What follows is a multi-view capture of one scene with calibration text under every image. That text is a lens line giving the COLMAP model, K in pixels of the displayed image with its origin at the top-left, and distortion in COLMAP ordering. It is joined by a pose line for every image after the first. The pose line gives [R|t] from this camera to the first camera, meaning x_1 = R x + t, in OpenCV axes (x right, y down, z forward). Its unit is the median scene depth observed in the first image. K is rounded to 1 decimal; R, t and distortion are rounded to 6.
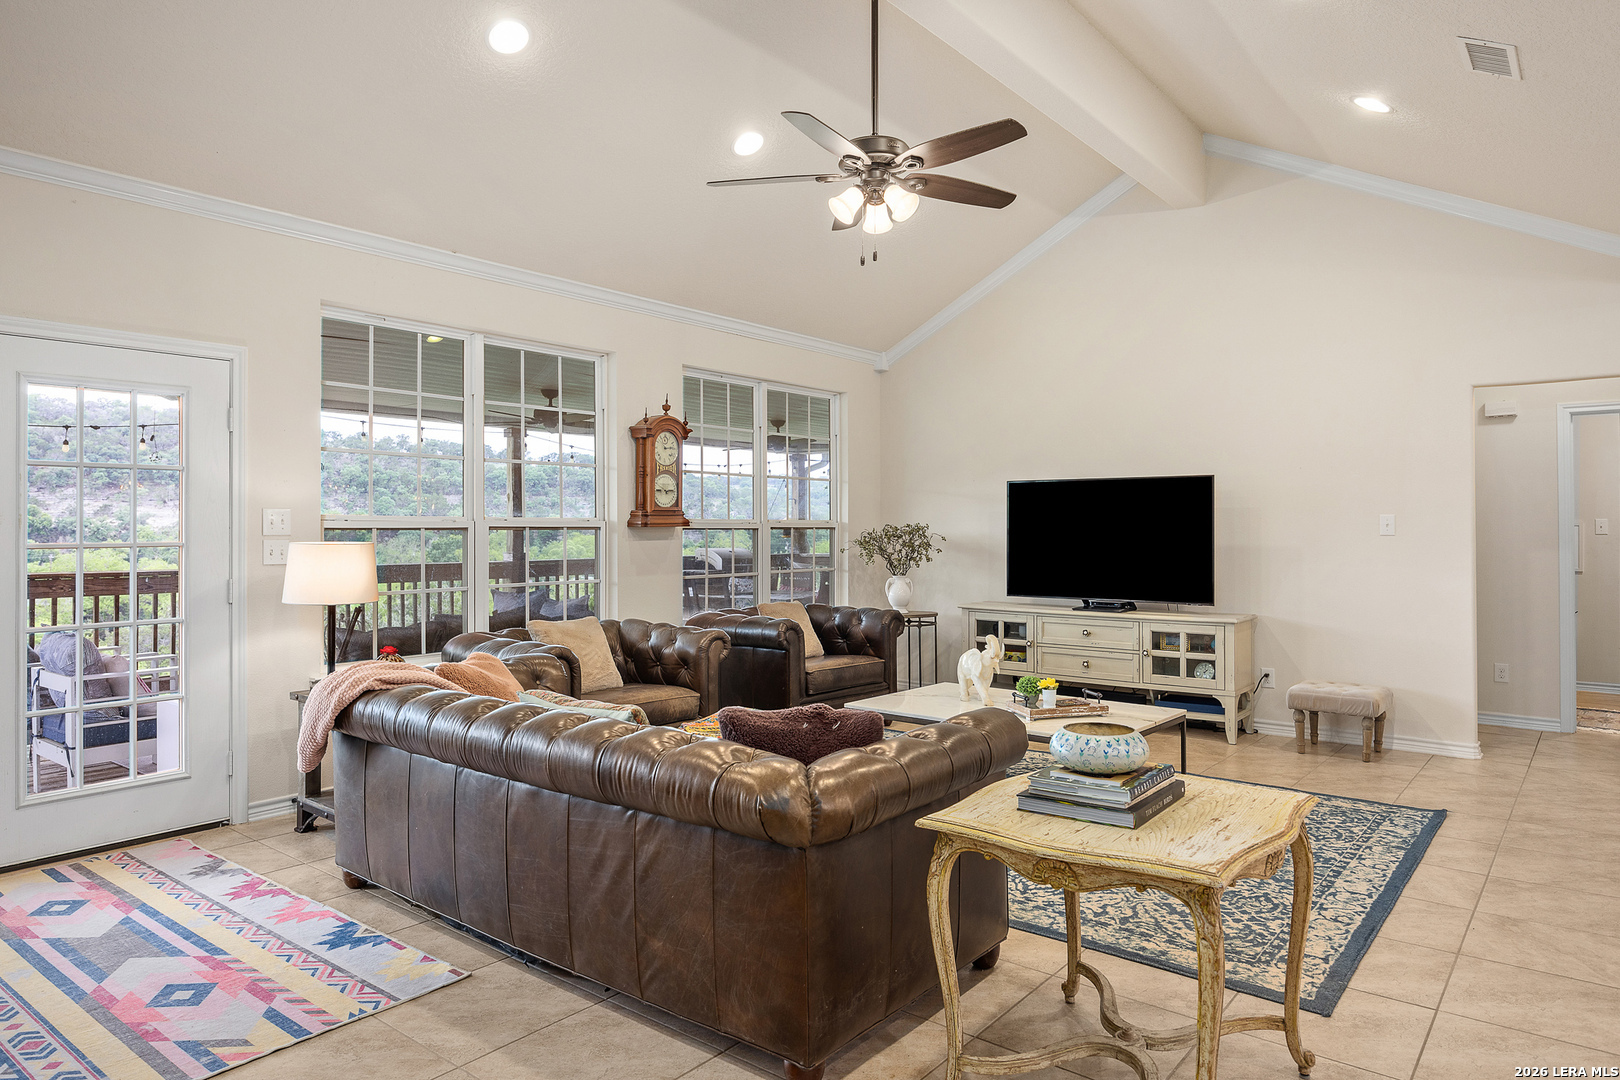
lens RADIAL K [[1019.6, 0, 809.3], [0, 1019.6, 507.6], [0, 0, 1]] dist [-0.004495, 0.000814]
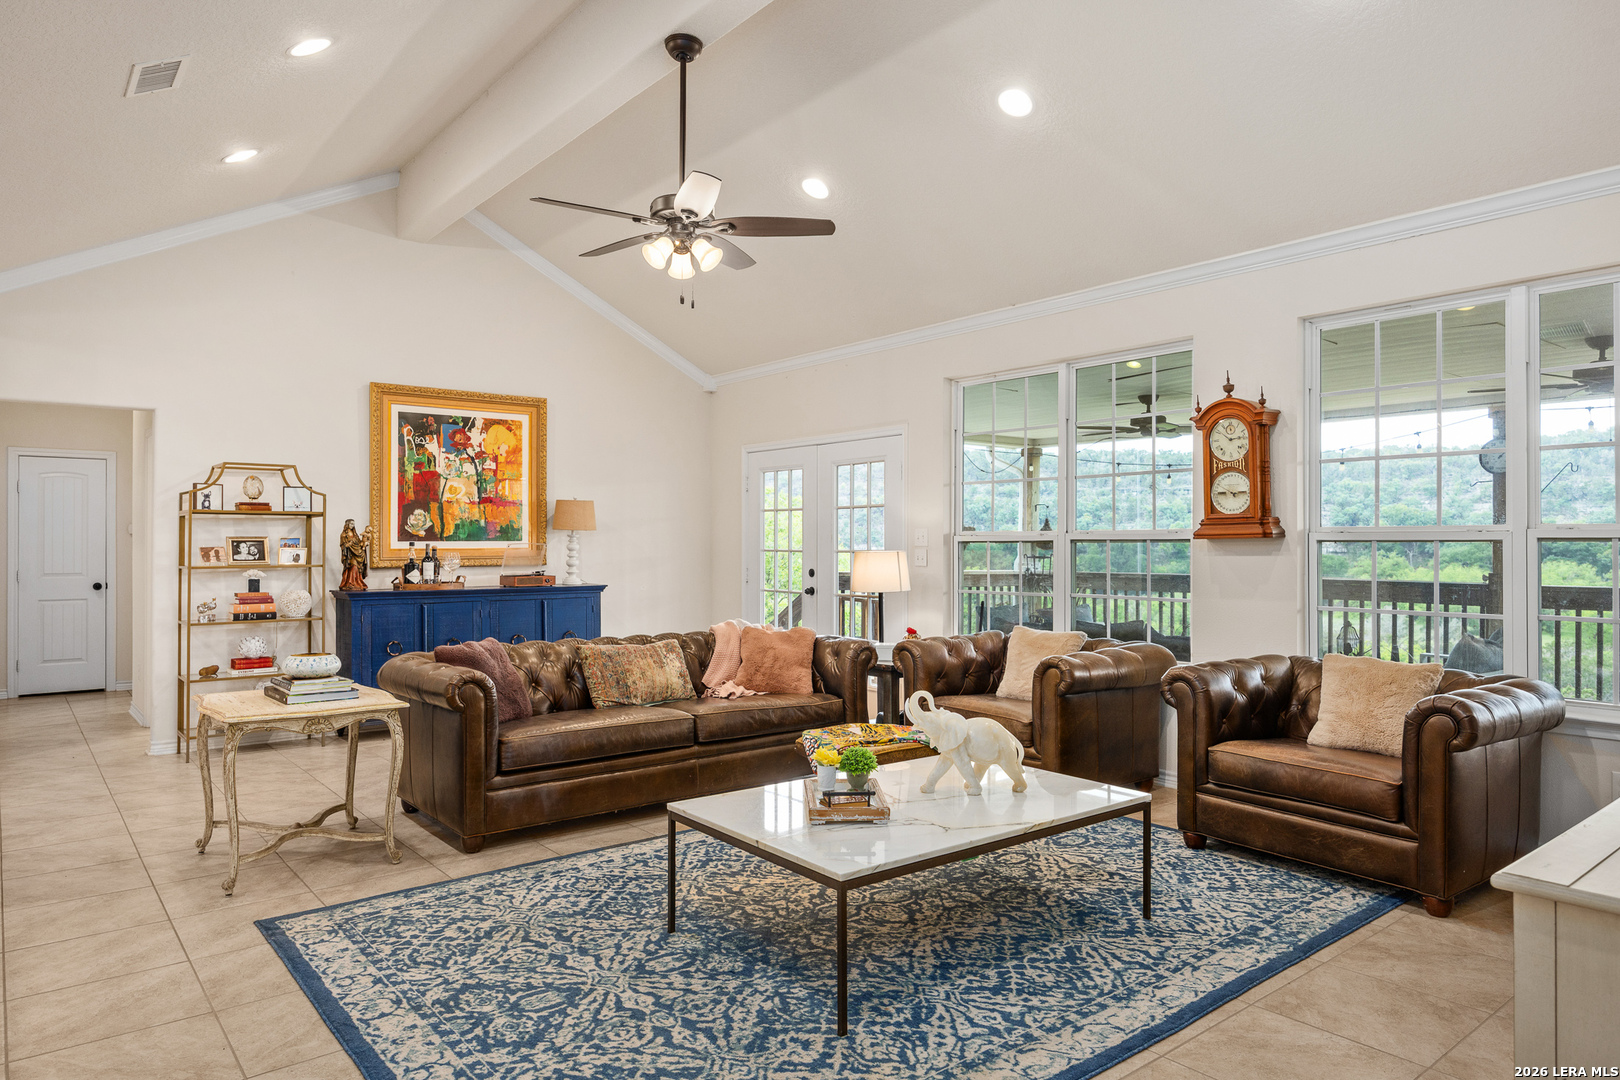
lens RADIAL K [[1019.6, 0, 813.8], [0, 1019.6, 530.2], [0, 0, 1]] dist [-0.004495, 0.000814]
pose [[-0.217286, -0.011358, -0.976042, 1.155398], [0.021407, 0.999636, -0.016398, 0.030073], [0.975873, -0.024457, -0.216964, 1.415635]]
